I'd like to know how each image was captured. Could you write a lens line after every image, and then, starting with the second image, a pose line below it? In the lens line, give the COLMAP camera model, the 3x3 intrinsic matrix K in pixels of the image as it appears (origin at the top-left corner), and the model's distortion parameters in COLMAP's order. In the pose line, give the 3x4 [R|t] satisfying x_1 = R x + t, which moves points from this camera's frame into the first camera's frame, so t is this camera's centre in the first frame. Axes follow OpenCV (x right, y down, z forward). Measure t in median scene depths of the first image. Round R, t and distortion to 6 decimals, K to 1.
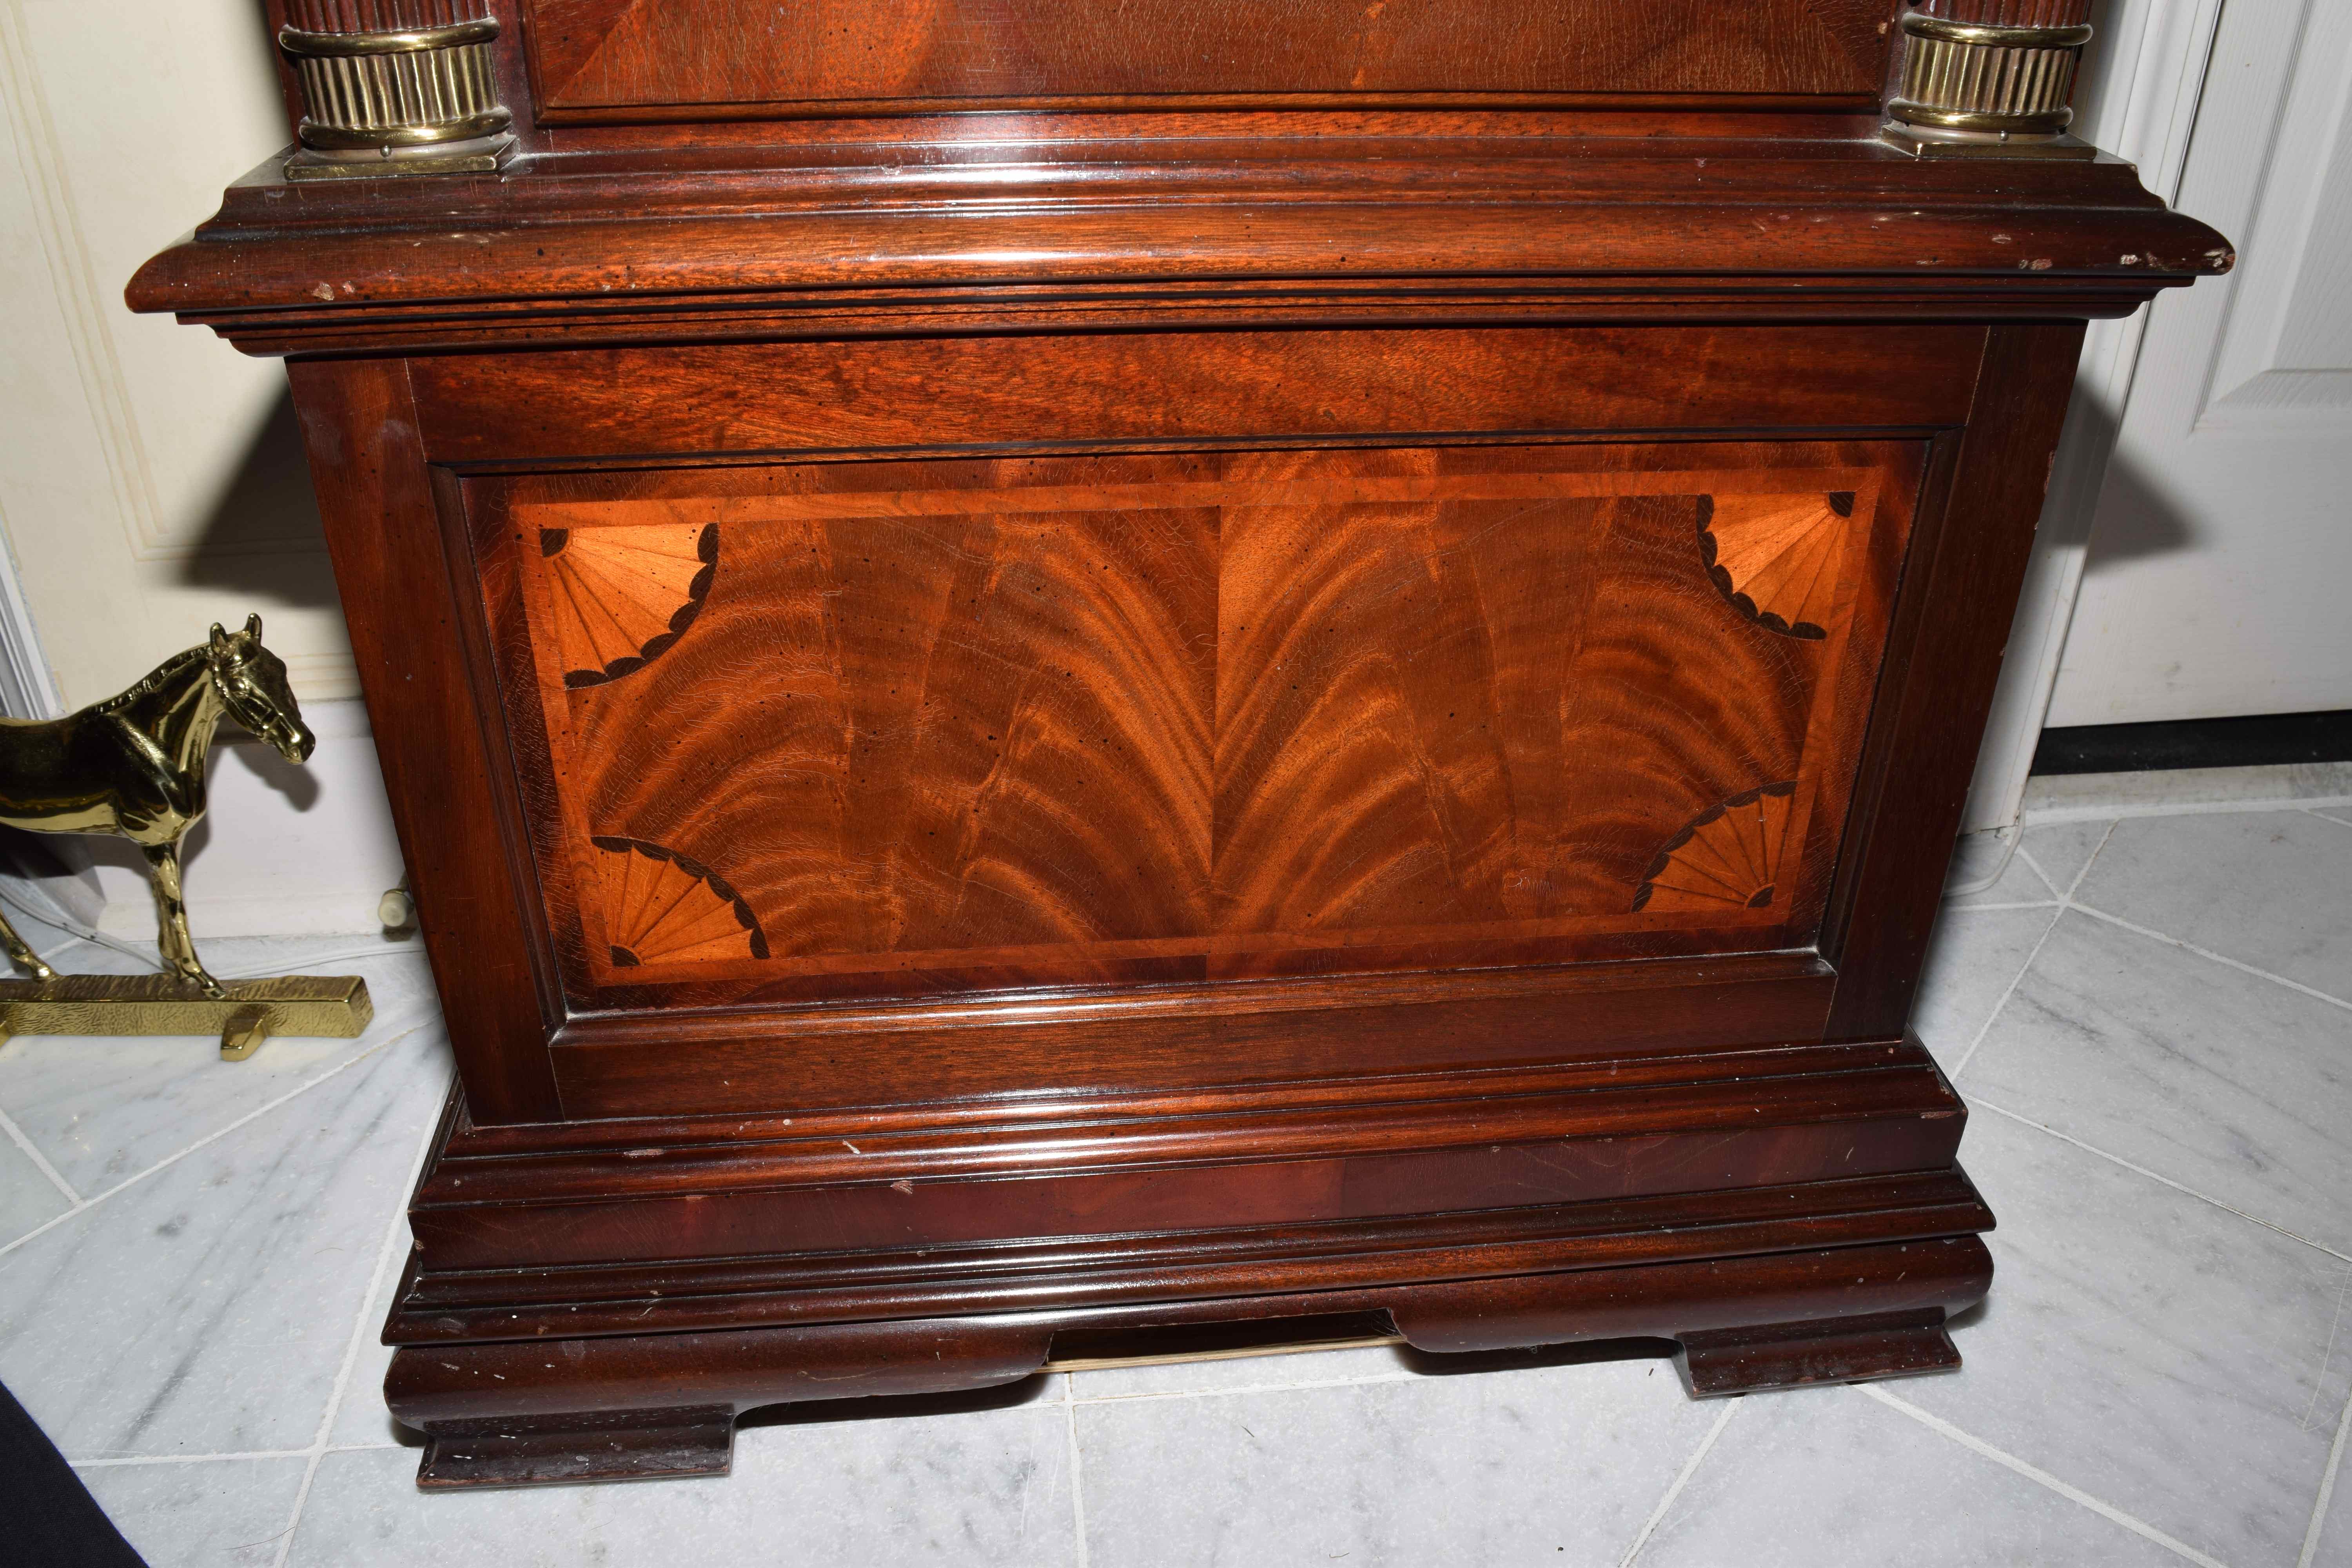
lens RADIAL K [[1845.5, 0, 1176.0], [0, 1845.5, 784.0], [0, 0, 1]] dist [-0.094780, 0.014998]
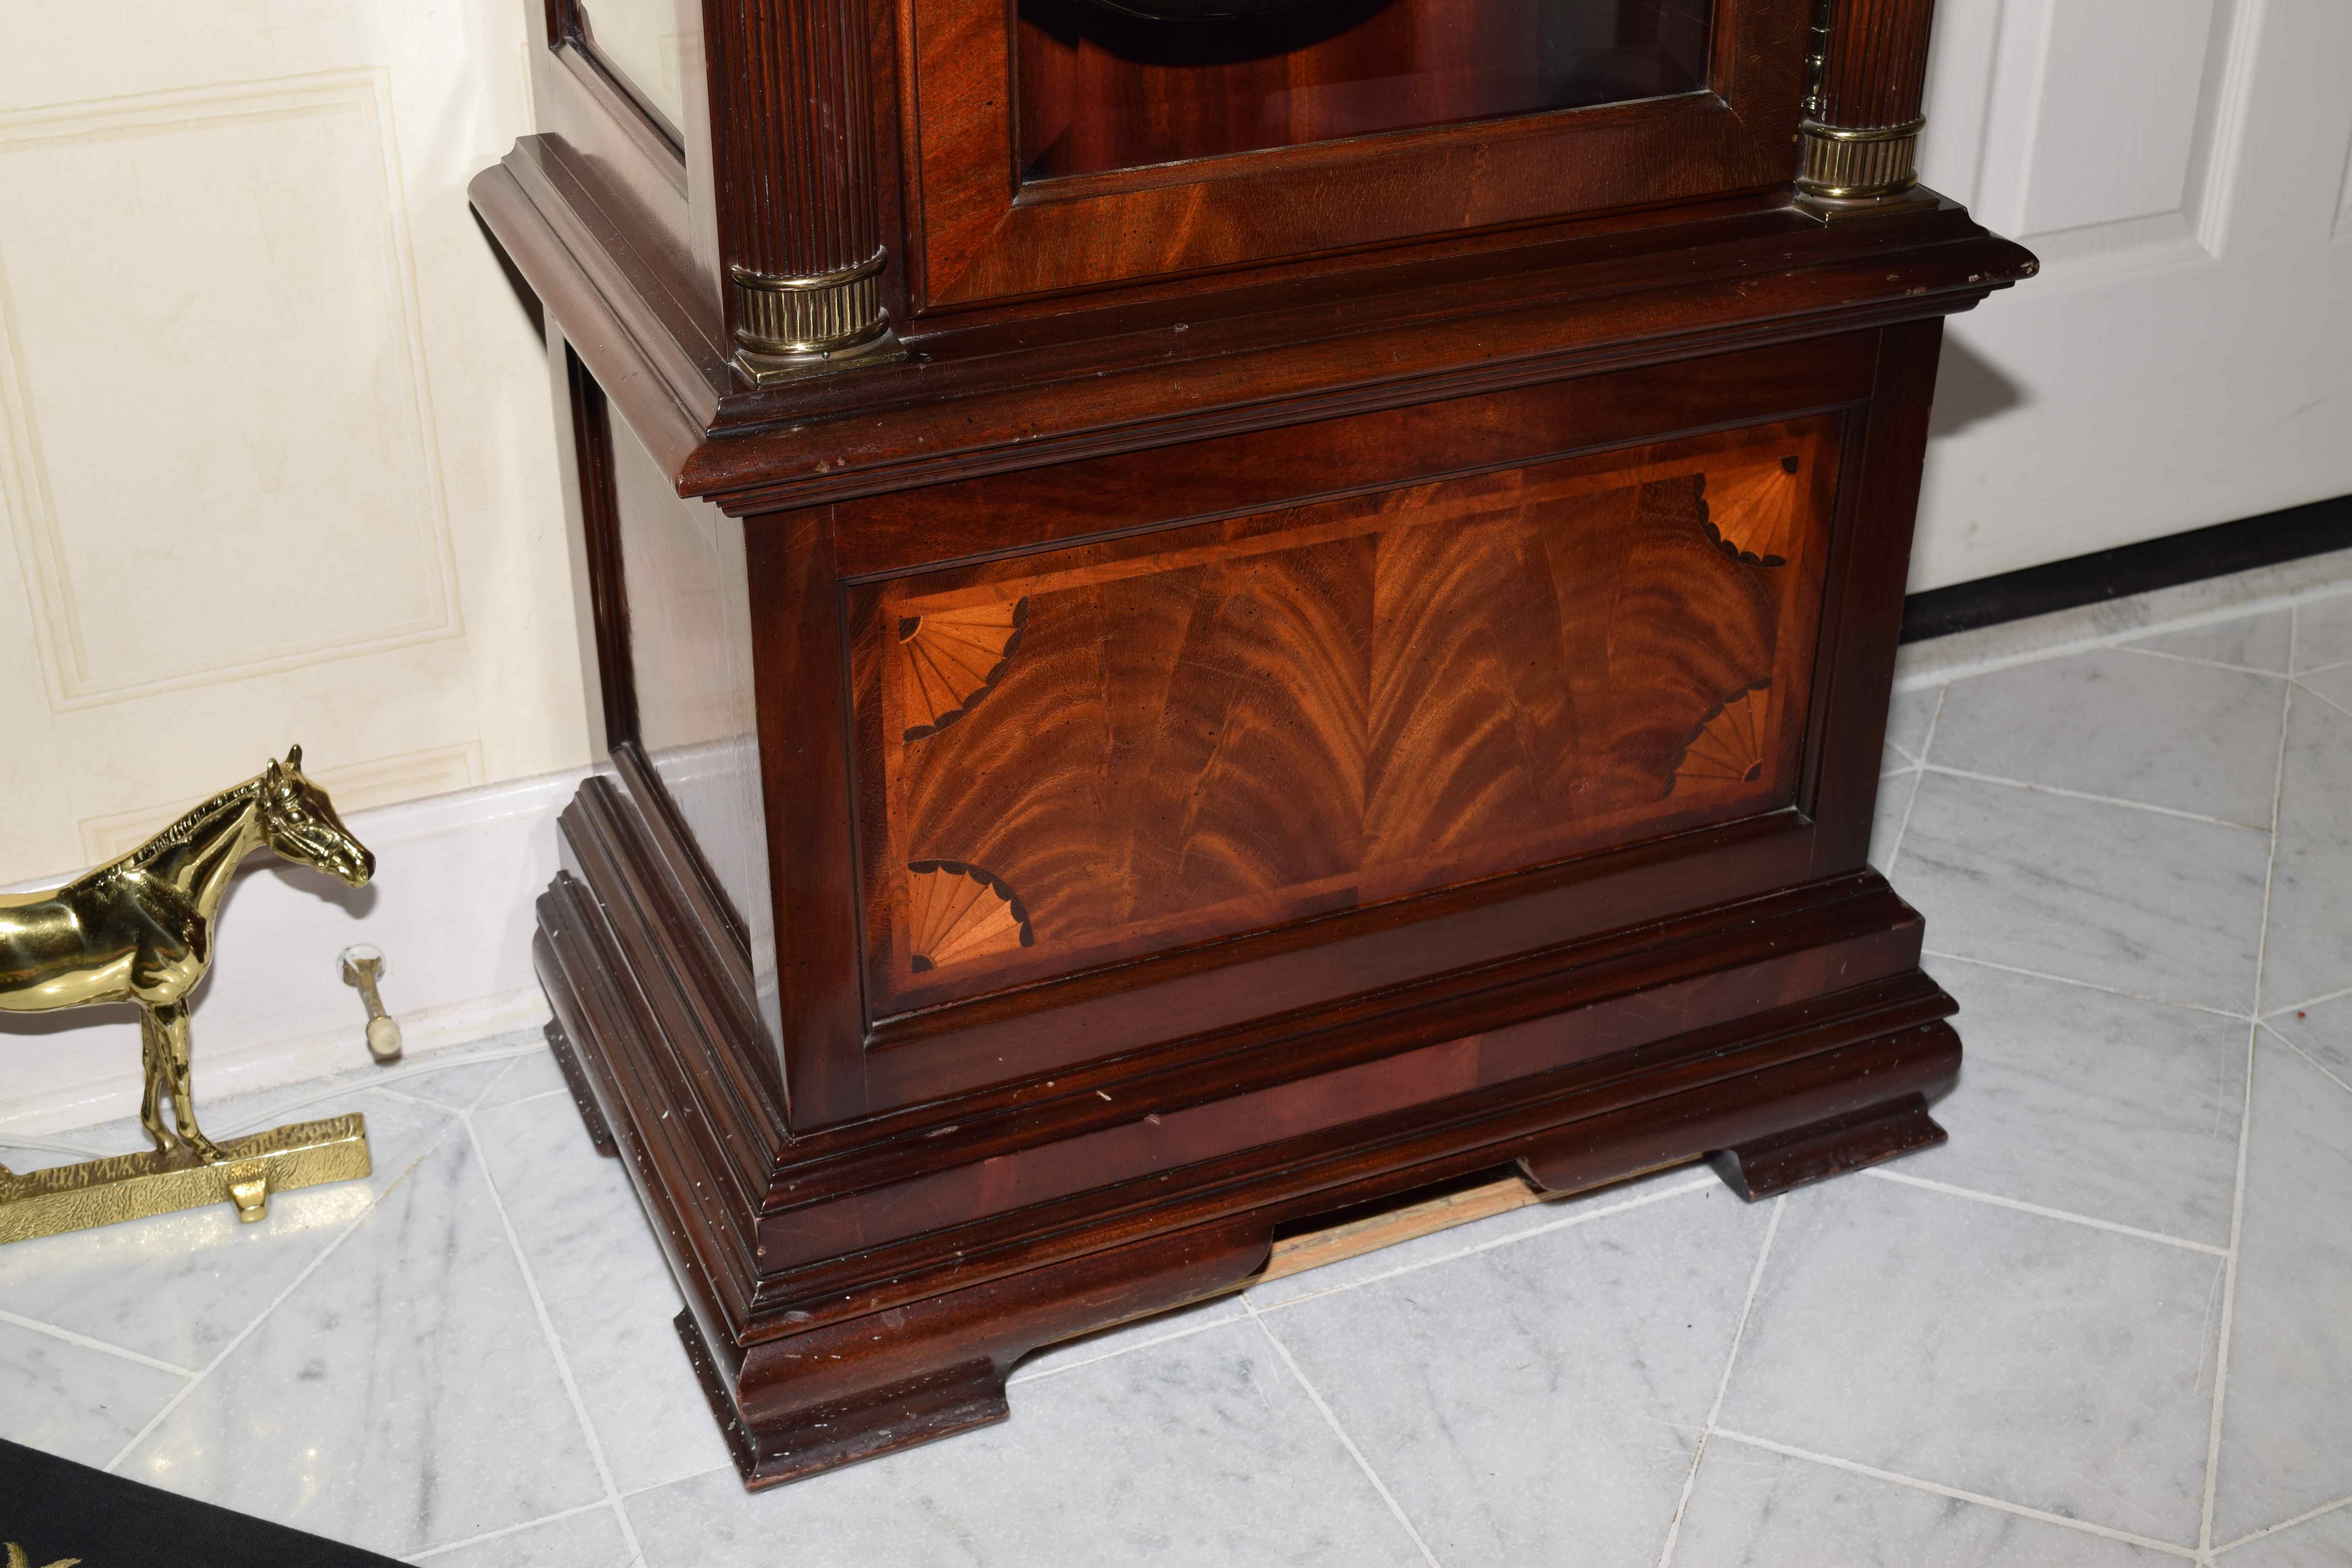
lens RADIAL K [[2995.7, 0, 1176.0], [0, 2995.7, 784.0], [0, 0, 1]] dist [-0.043862, -0.040930]
pose [[0.950049, -0.155631, 0.270529, -0.655364], [0.160155, 0.987077, 0.005413, -0.005305], [-0.267875, 0.038184, 0.962697, -0.934701]]
